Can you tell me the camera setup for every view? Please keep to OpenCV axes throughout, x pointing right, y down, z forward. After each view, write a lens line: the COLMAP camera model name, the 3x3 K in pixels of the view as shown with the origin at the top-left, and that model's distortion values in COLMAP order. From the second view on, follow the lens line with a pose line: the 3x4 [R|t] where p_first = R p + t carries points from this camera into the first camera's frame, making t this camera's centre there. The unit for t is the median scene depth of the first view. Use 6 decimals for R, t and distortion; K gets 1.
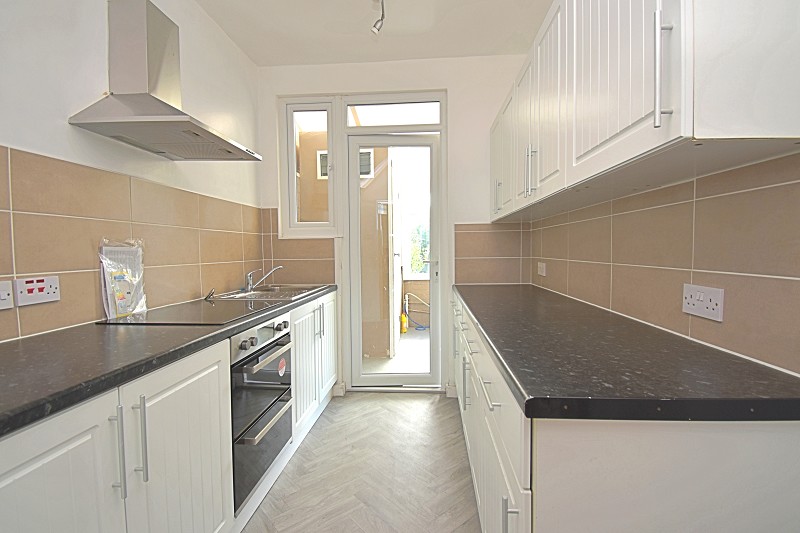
lens RADIAL K [[355.7, 0, 402.9], [0, 355.7, 267.4], [0, 0, 1]] dist [0.001082, -0.015483]
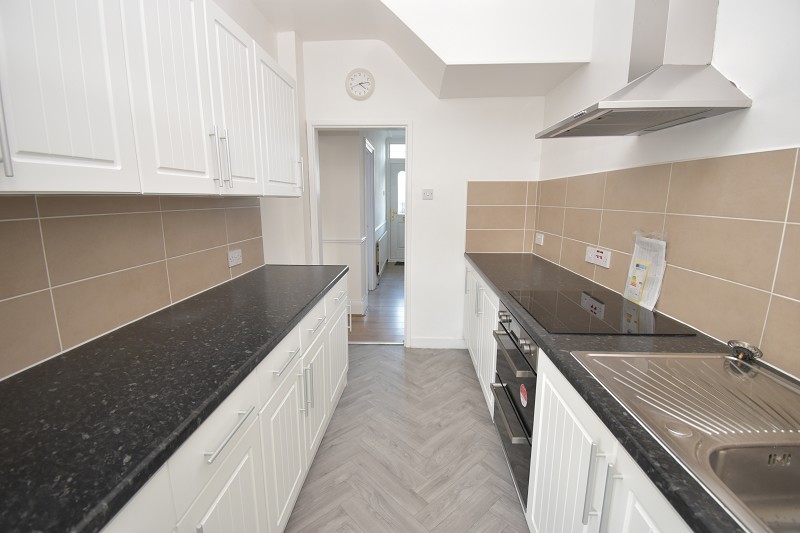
lens RADIAL K [[355.7, 0, 402.9], [0, 355.7, 267.4], [0, 0, 1]] dist [0.001082, -0.015483]
pose [[-0.999516, 0.007193, -0.030277, -0.049724], [0.000251, 0.974749, 0.223302, -0.194566], [0.031118, 0.223186, -0.974279, 1.887214]]
